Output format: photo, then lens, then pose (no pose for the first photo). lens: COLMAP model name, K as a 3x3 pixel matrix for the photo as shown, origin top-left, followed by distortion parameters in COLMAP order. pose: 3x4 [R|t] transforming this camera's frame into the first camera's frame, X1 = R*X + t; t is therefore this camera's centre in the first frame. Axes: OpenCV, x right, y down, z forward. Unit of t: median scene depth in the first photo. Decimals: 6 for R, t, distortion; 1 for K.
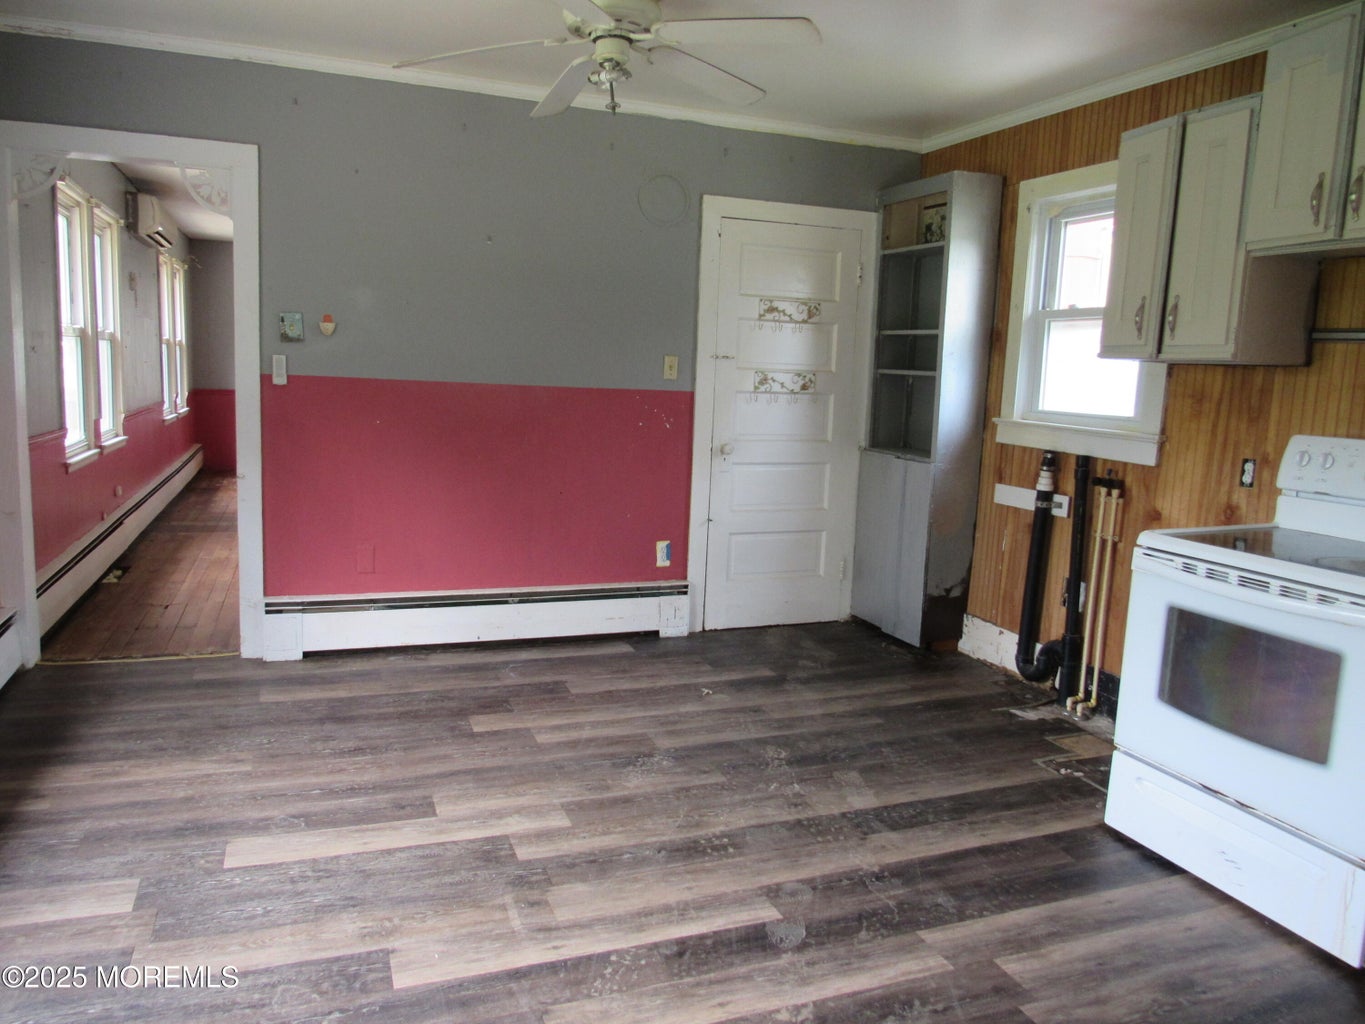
lens RADIAL K [[973.4, 0, 677.4], [0, 973.4, 511.0], [0, 0, 1]] dist [-0.020990, 0.004109]
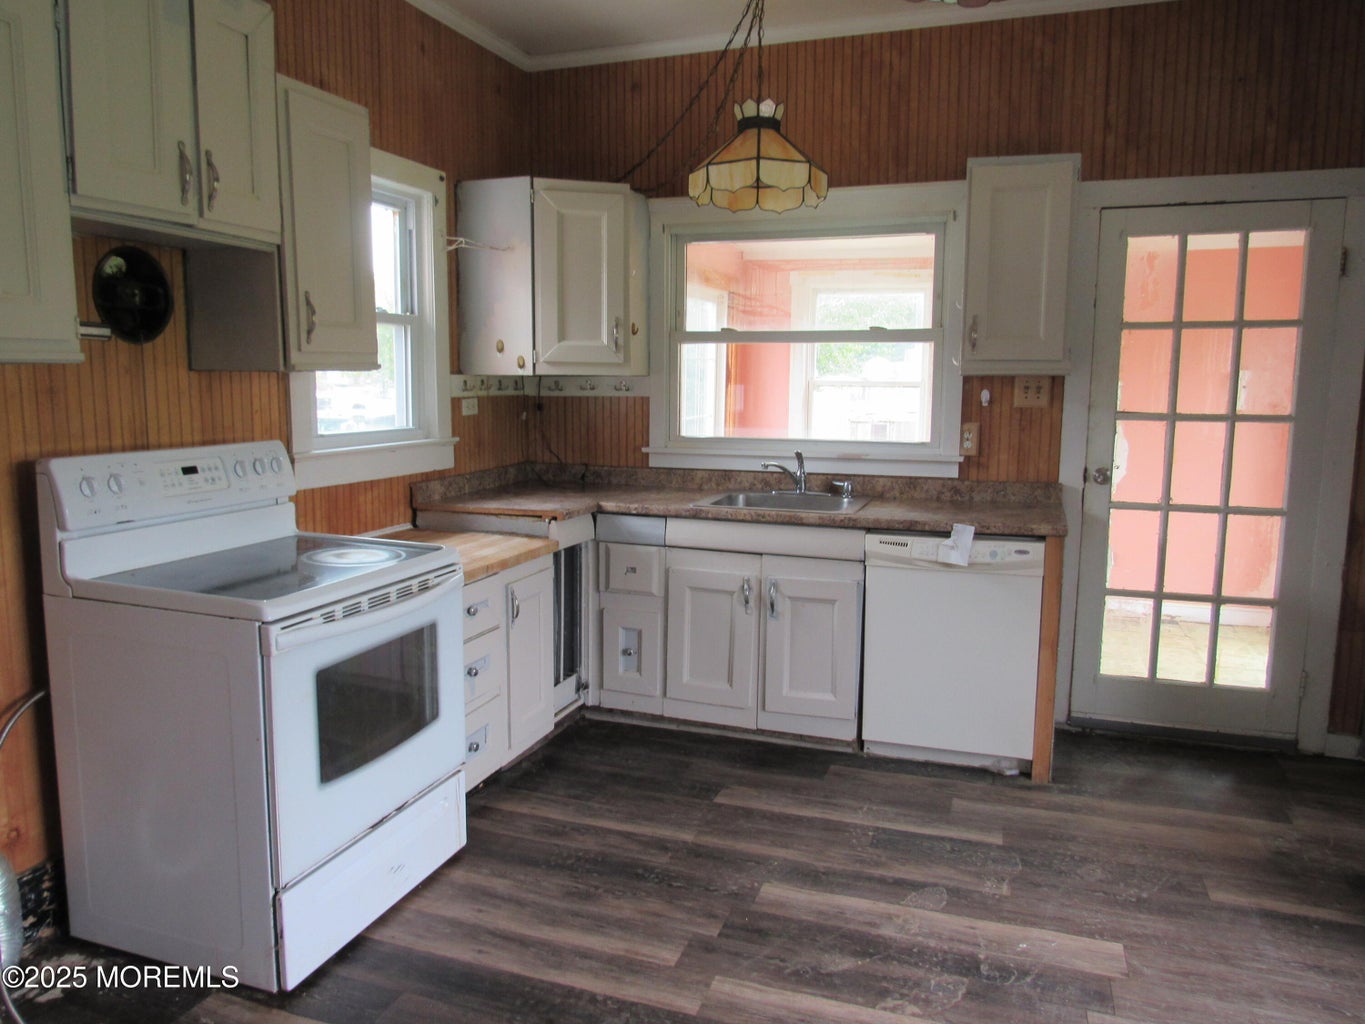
lens RADIAL K [[973.4, 0, 673.0], [0, 973.4, 509.6], [0, 0, 1]] dist [-0.020990, 0.004109]
pose [[-0.754627, -0.137196, 0.641650, -0.264322], [0.053171, 0.961894, 0.268202, -0.276716], [-0.653996, 0.236509, -0.718577, 1.575526]]
